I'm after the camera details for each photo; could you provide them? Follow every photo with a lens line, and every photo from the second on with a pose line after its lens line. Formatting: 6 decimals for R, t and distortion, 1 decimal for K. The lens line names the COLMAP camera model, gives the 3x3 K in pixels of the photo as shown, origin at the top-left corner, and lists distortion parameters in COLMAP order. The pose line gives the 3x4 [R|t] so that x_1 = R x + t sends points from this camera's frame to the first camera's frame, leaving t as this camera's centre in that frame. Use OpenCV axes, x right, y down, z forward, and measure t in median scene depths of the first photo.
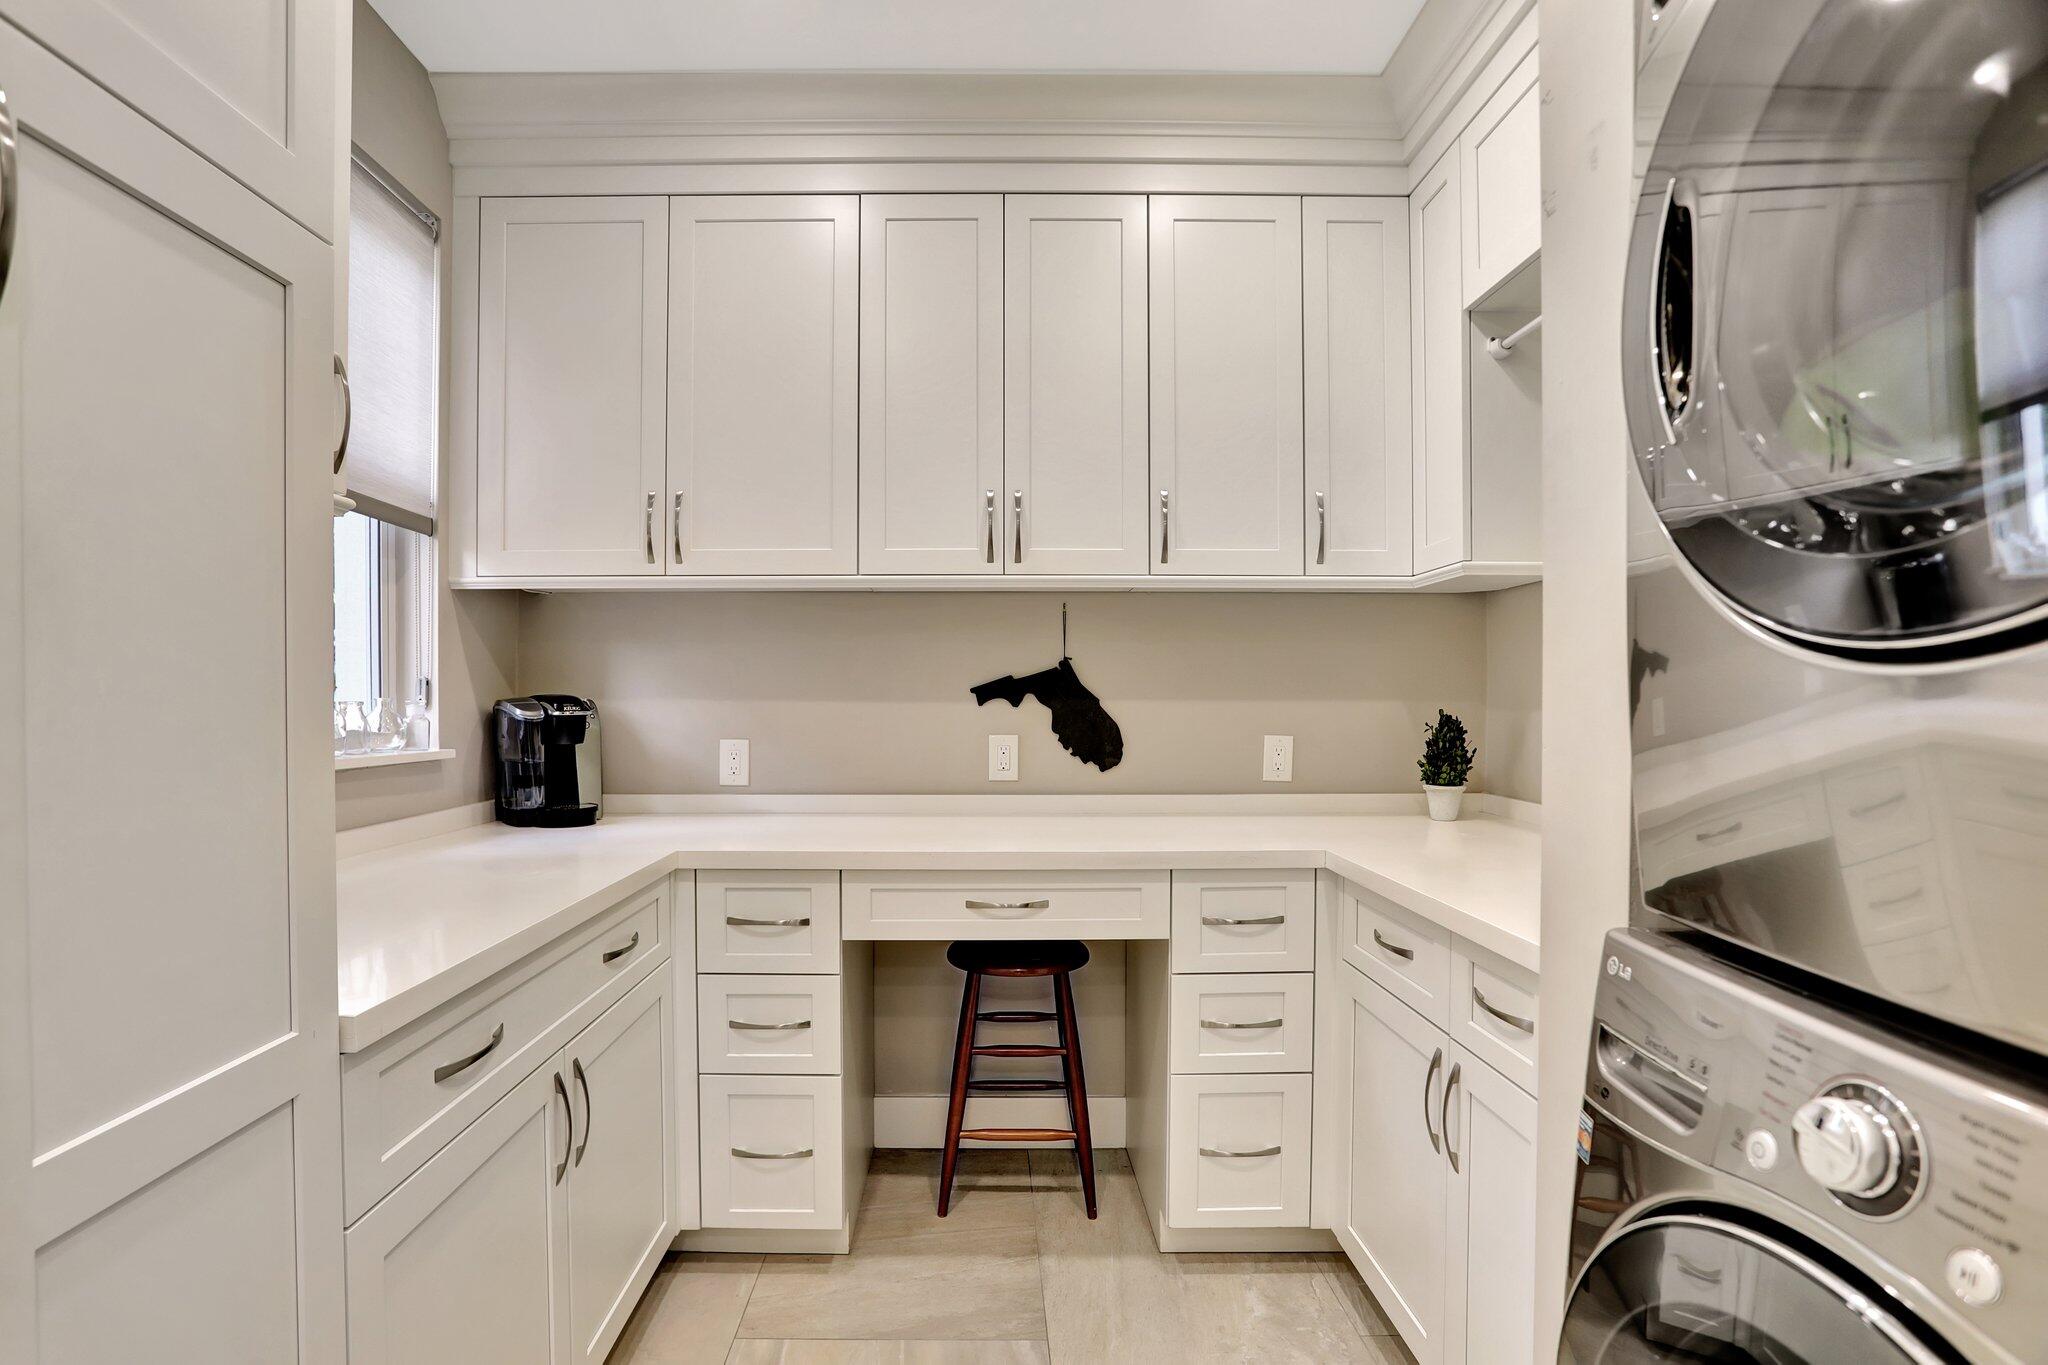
lens RADIAL K [[1005.4, 0, 977.5], [0, 1005.4, 698.1], [0, 0, 1]] dist [-0.061431, 0.024560]
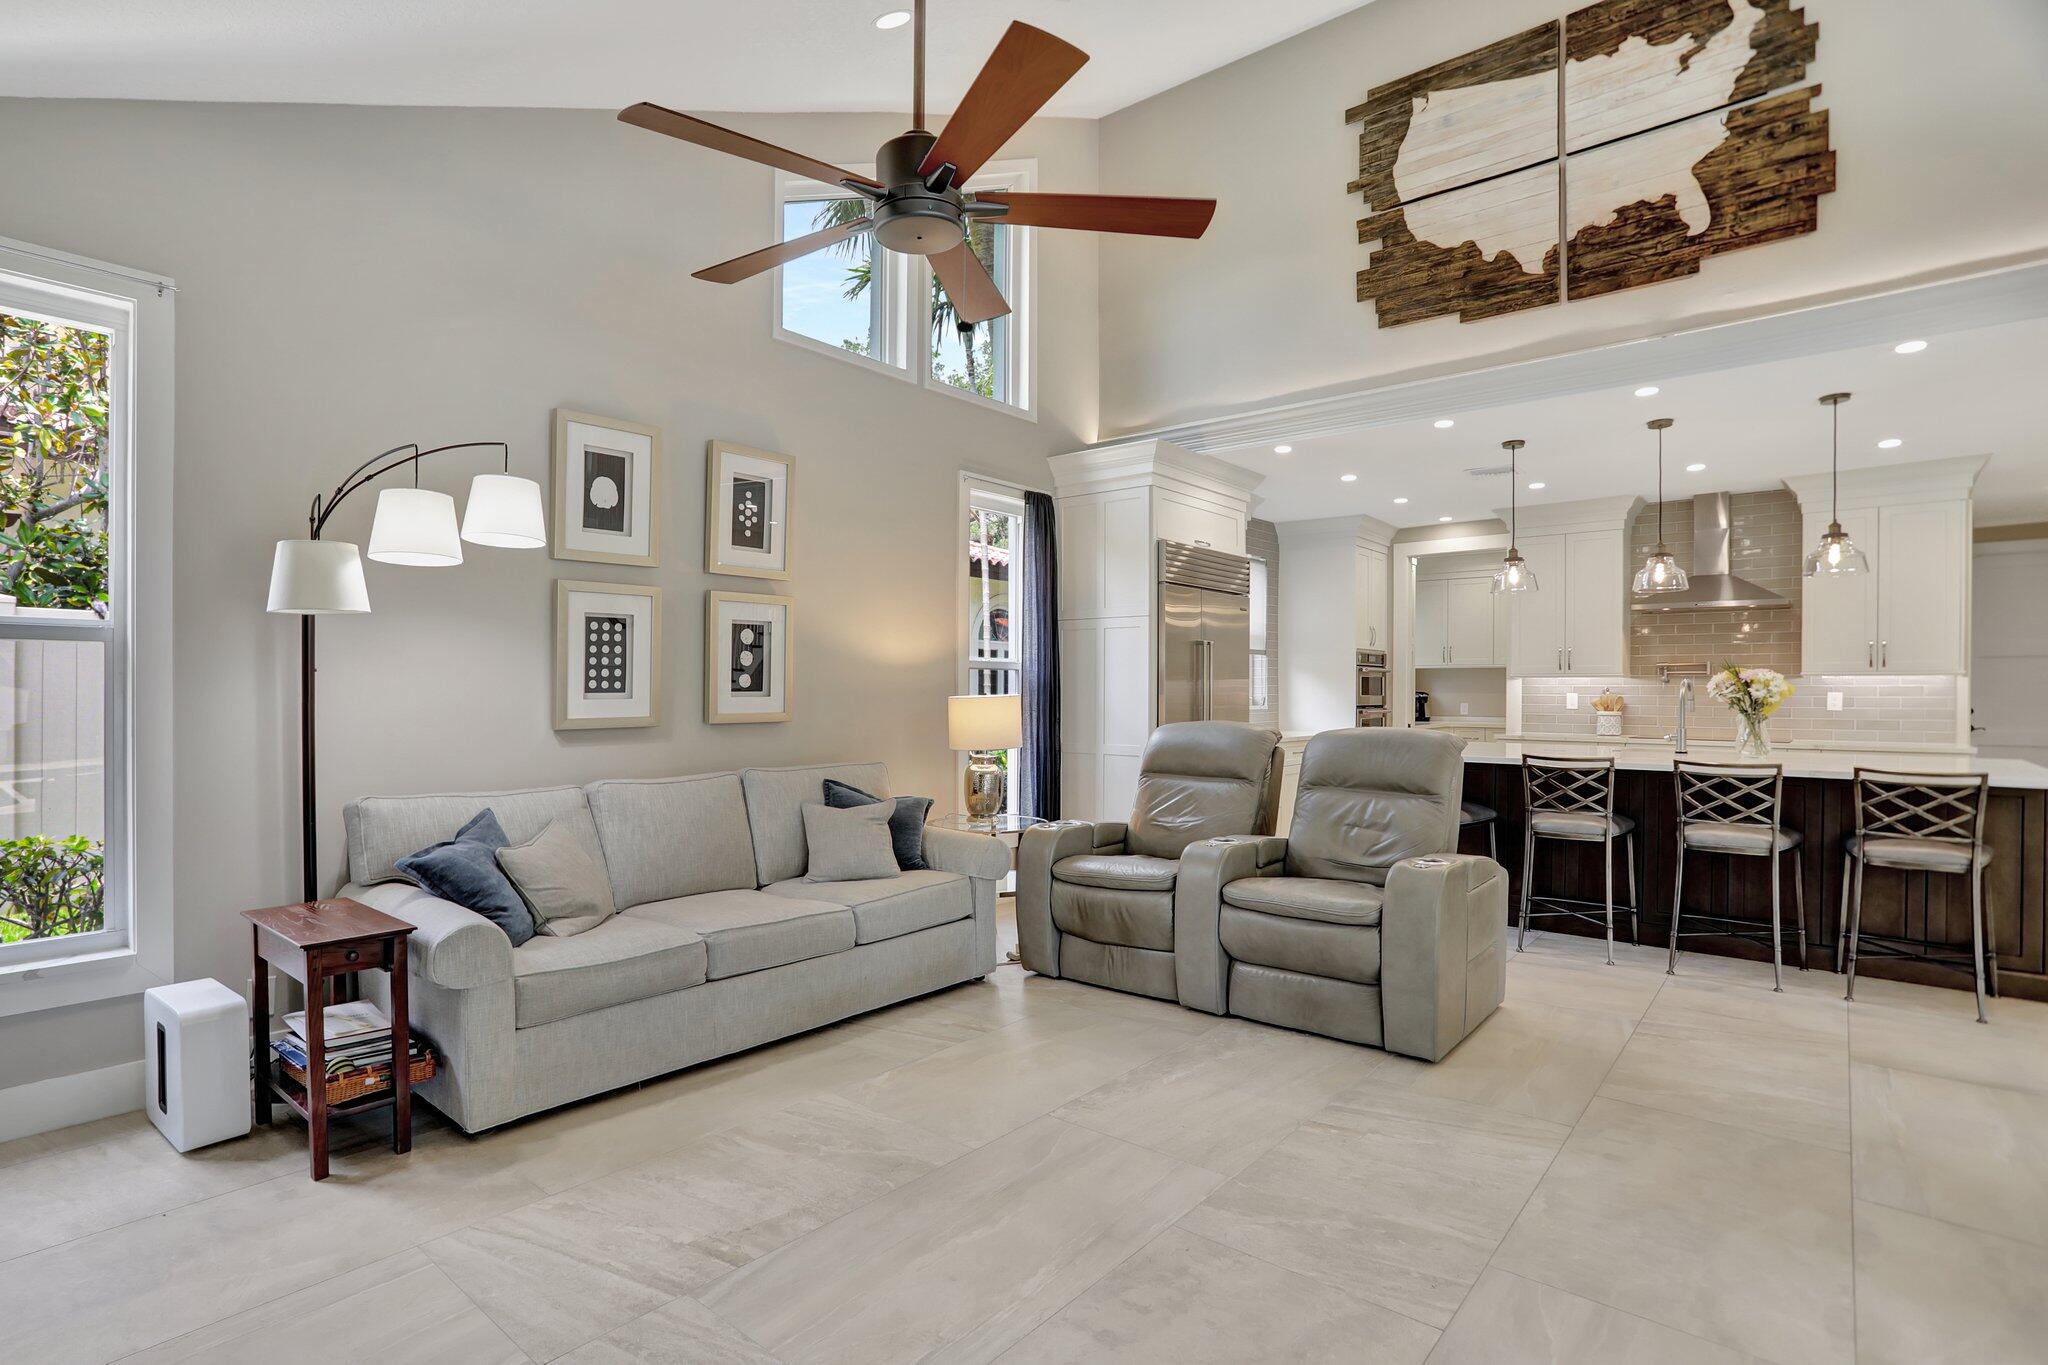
lens RADIAL K [[1005.4, 0, 977.5], [0, 1005.4, 698.1], [0, 0, 1]] dist [-0.061431, 0.024560]
pose [[0.747394, 0.002322, -0.664377, 1.034802], [-0.004185, 0.999991, -0.001213, 0.037294], [0.664368, 0.003687, 0.747397, -3.608639]]
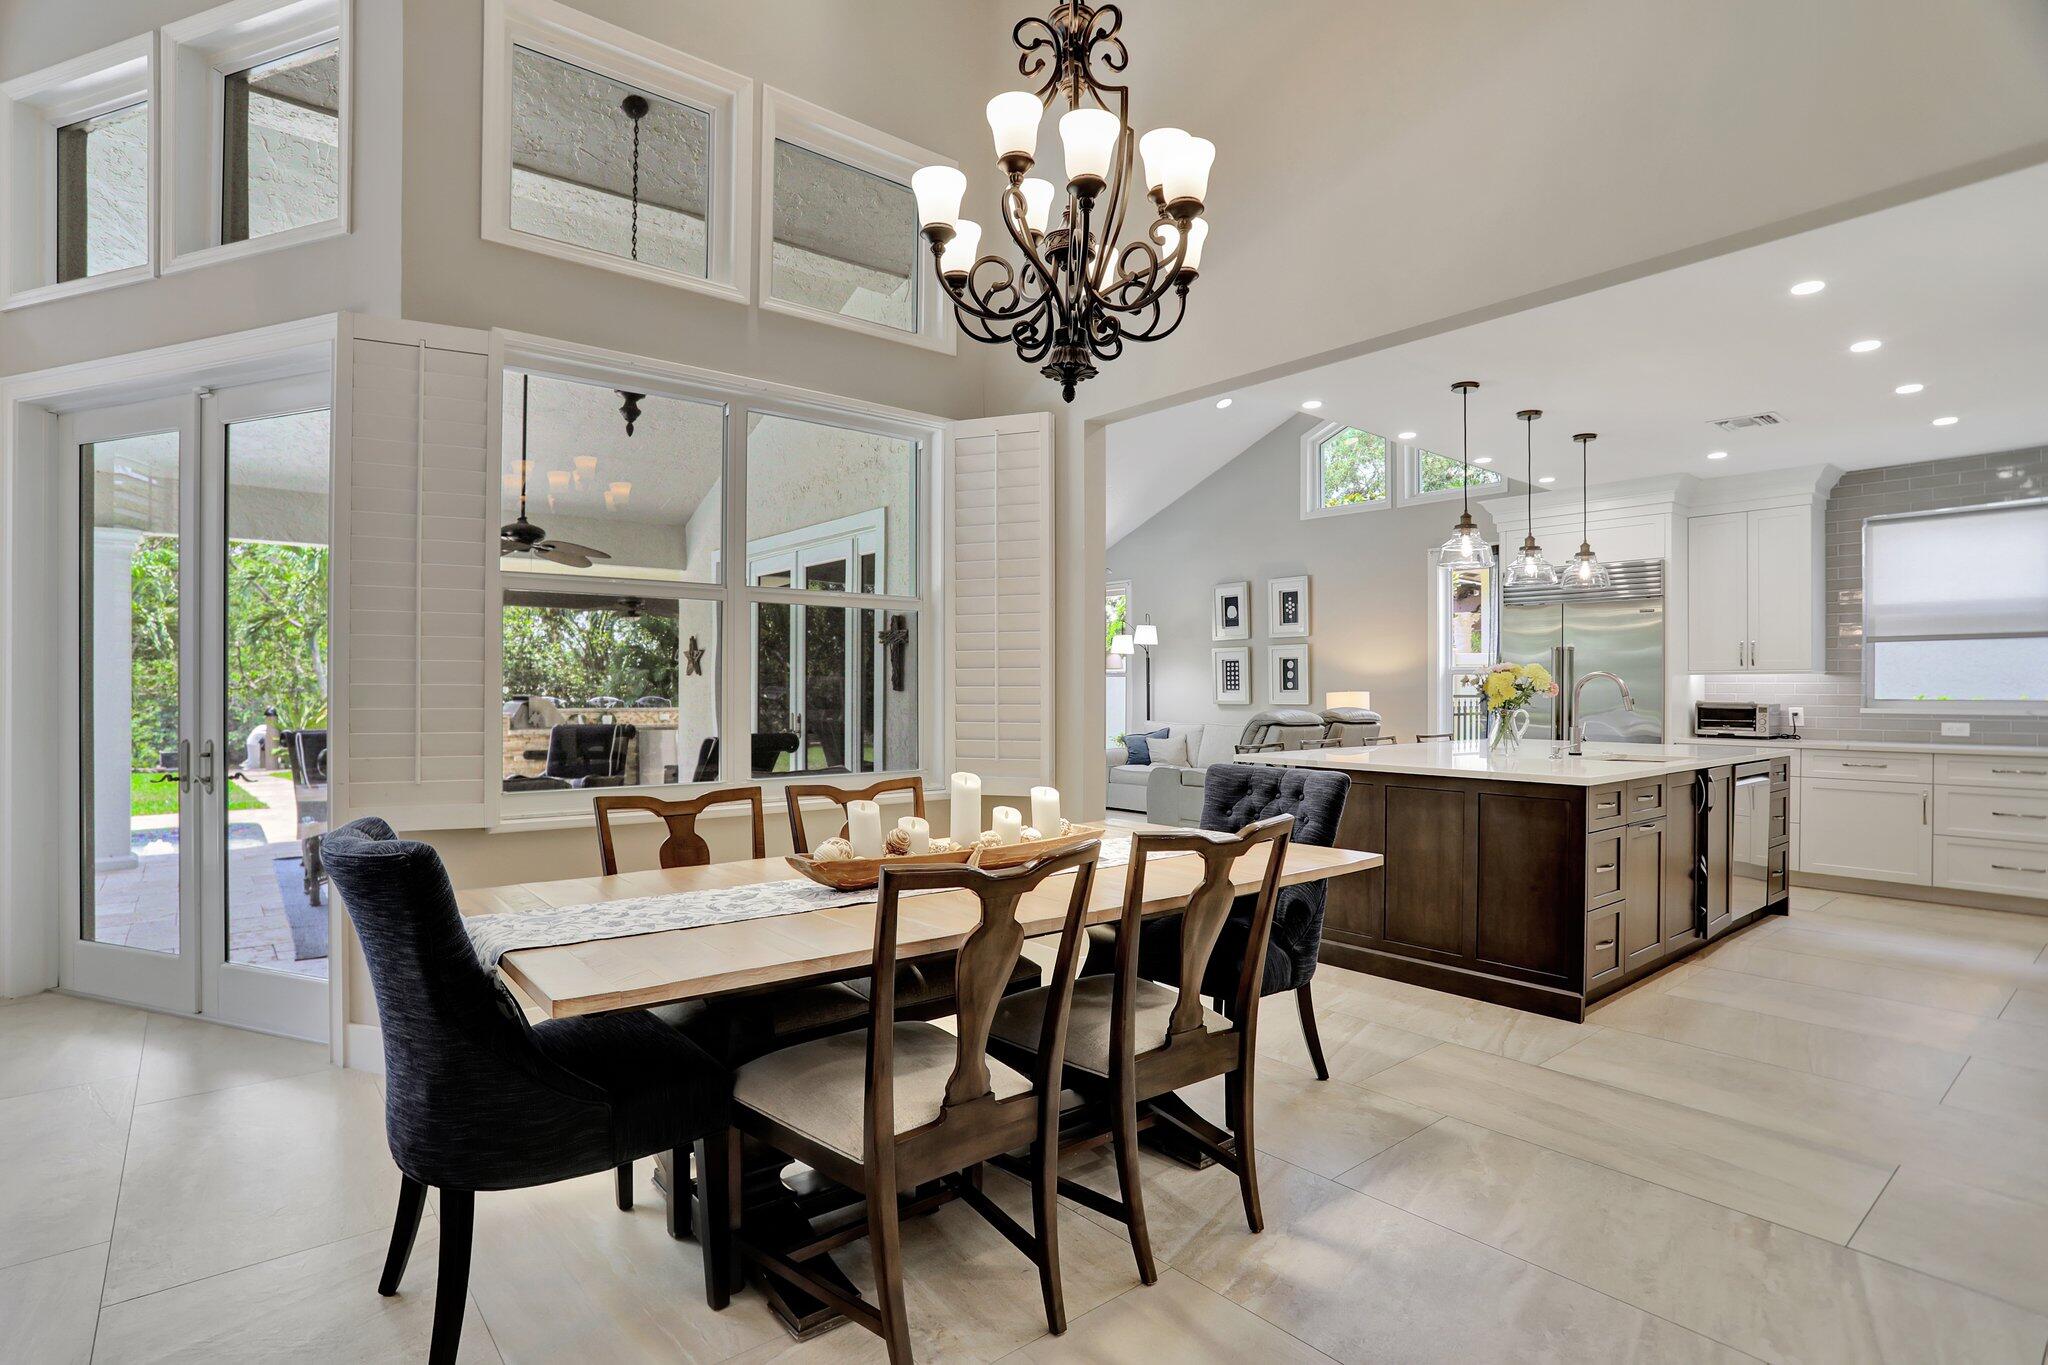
lens RADIAL K [[1005.4, 0, 977.5], [0, 1005.4, 698.1], [0, 0, 1]] dist [-0.061431, 0.024560]
pose [[-0.783834, 0.001676, -0.620968, 2.934481], [-0.007200, 0.999905, 0.011788, 0.019042], [0.620928, 0.013711, -0.783747, -0.170674]]
